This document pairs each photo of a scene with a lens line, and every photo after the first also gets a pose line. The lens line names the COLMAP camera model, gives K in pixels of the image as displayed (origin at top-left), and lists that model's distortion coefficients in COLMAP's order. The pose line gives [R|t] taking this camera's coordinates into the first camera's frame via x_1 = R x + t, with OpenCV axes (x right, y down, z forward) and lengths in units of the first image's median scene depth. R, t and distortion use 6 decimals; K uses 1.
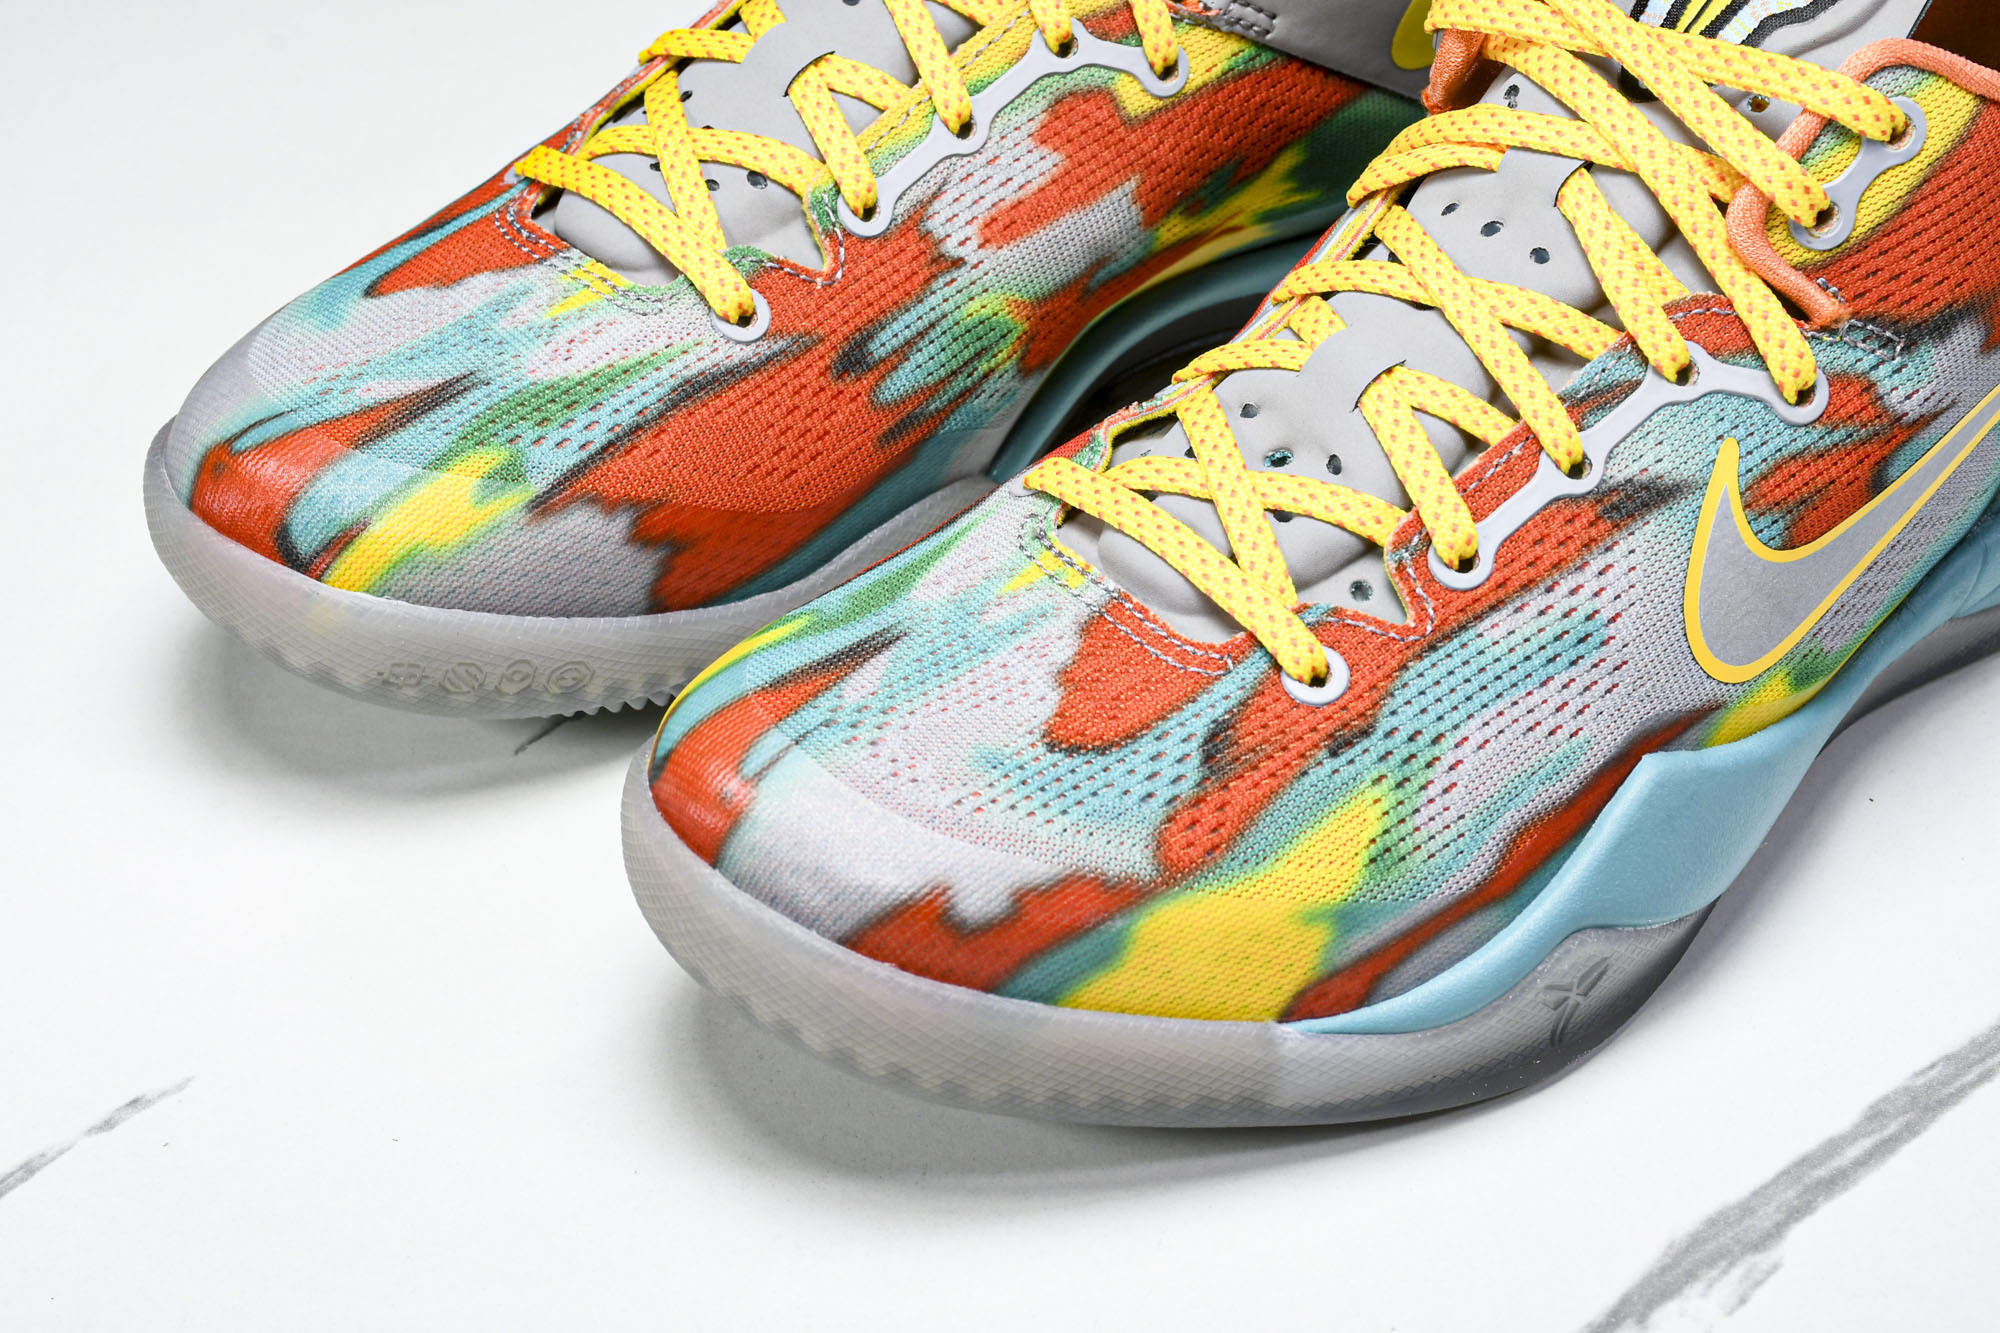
lens RADIAL K [[4341.3, 0, 1000.0], [0, 4341.3, 666.5], [0, 0, 1]] dist [0.325306, 0.427856]
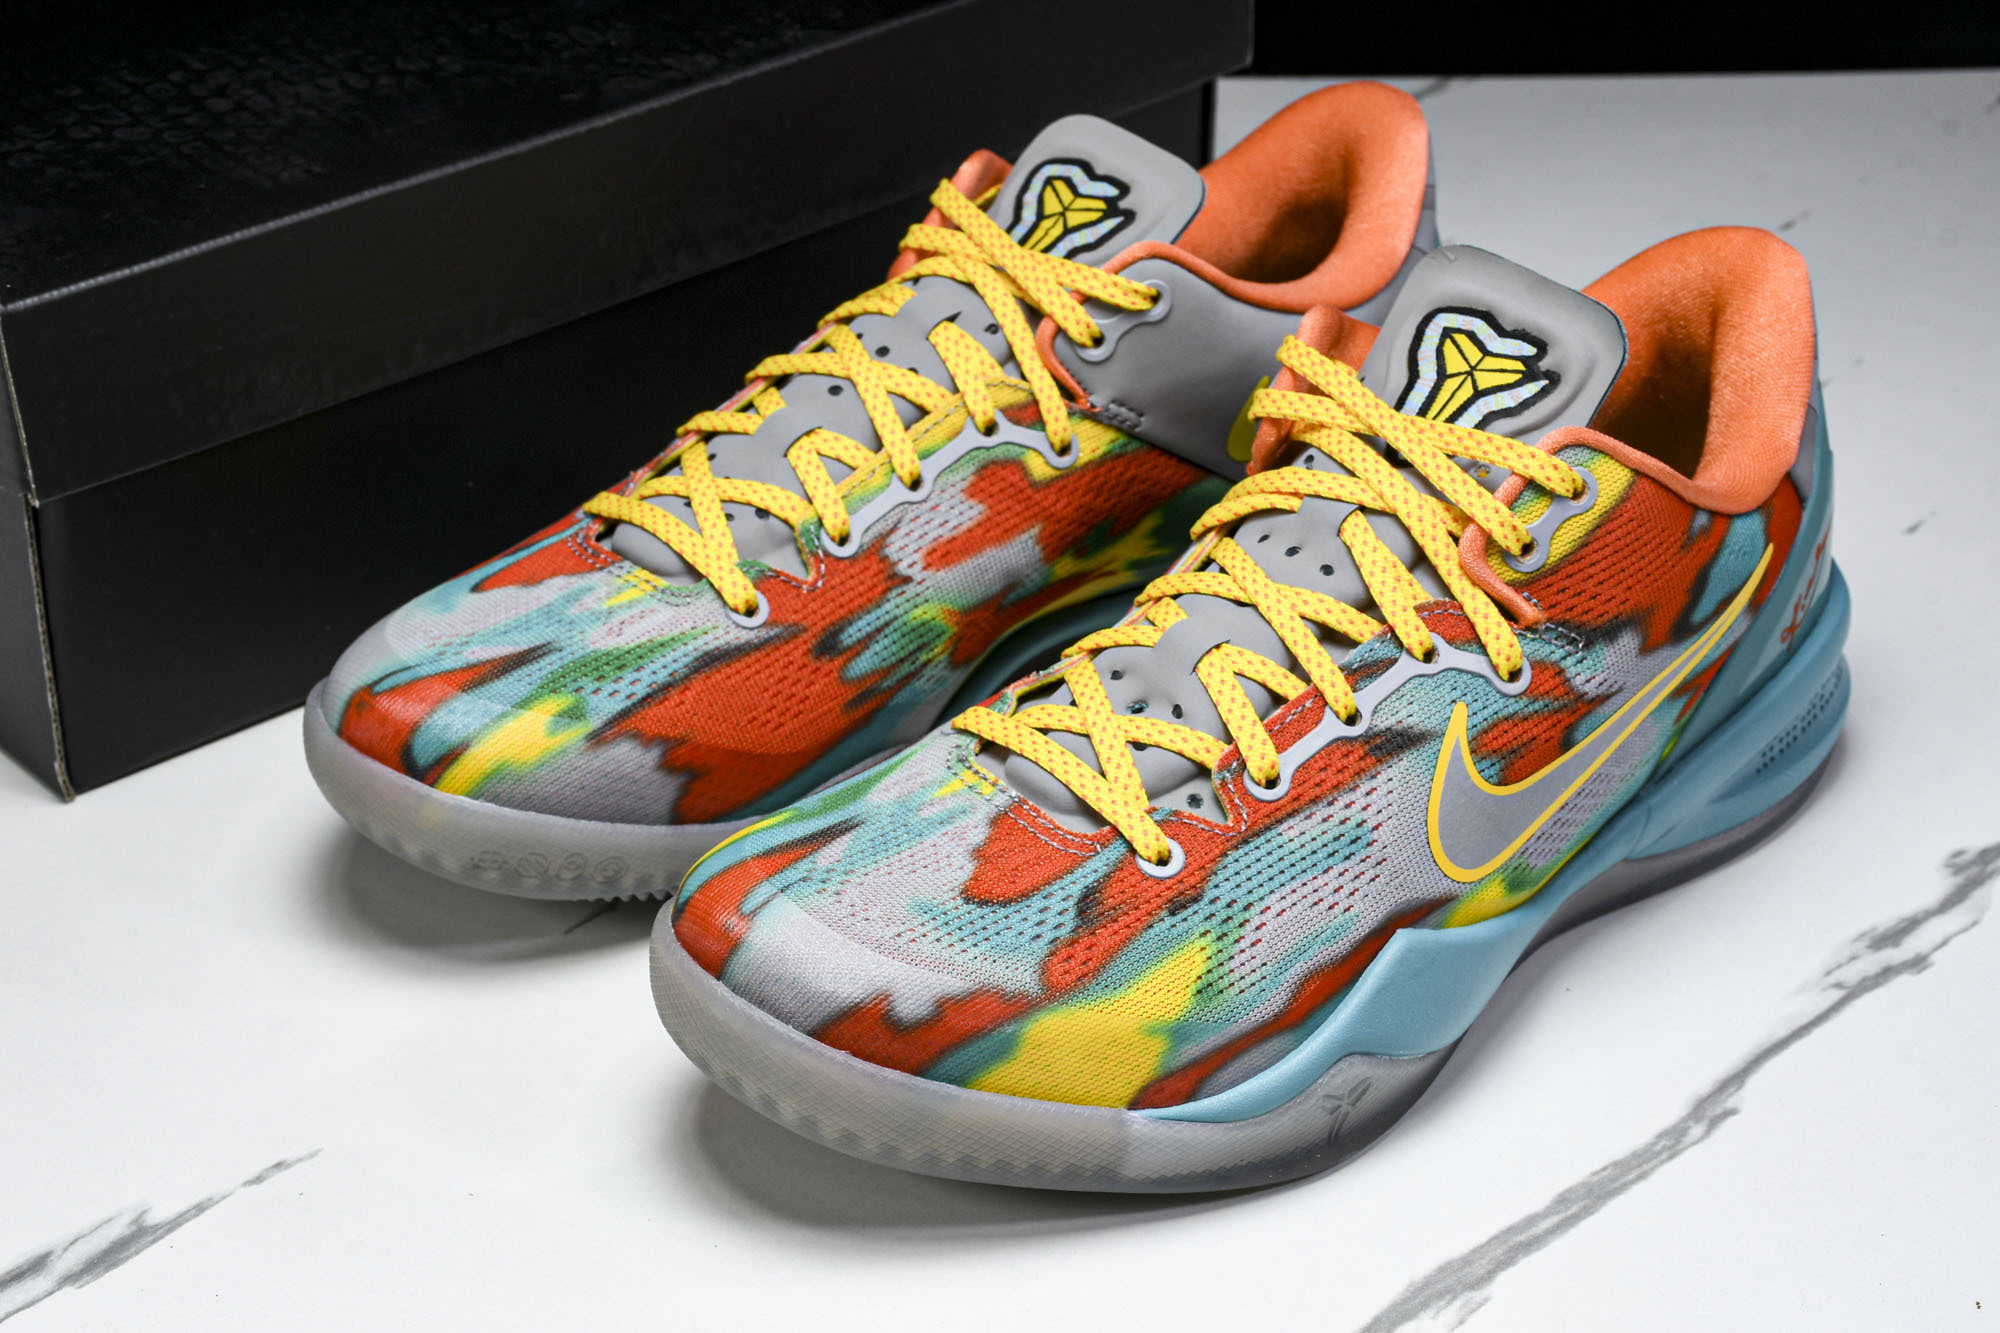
lens RADIAL K [[3830.9, 0, 1000.0], [0, 3830.9, 666.5], [0, 0, 1]] dist [0.235217, 0.074313]
pose [[0.999408, 0.028635, 0.019077, -0.002953], [-0.025772, 0.990325, -0.136357, 0.106101], [-0.022797, 0.135784, 0.990476, -0.203138]]
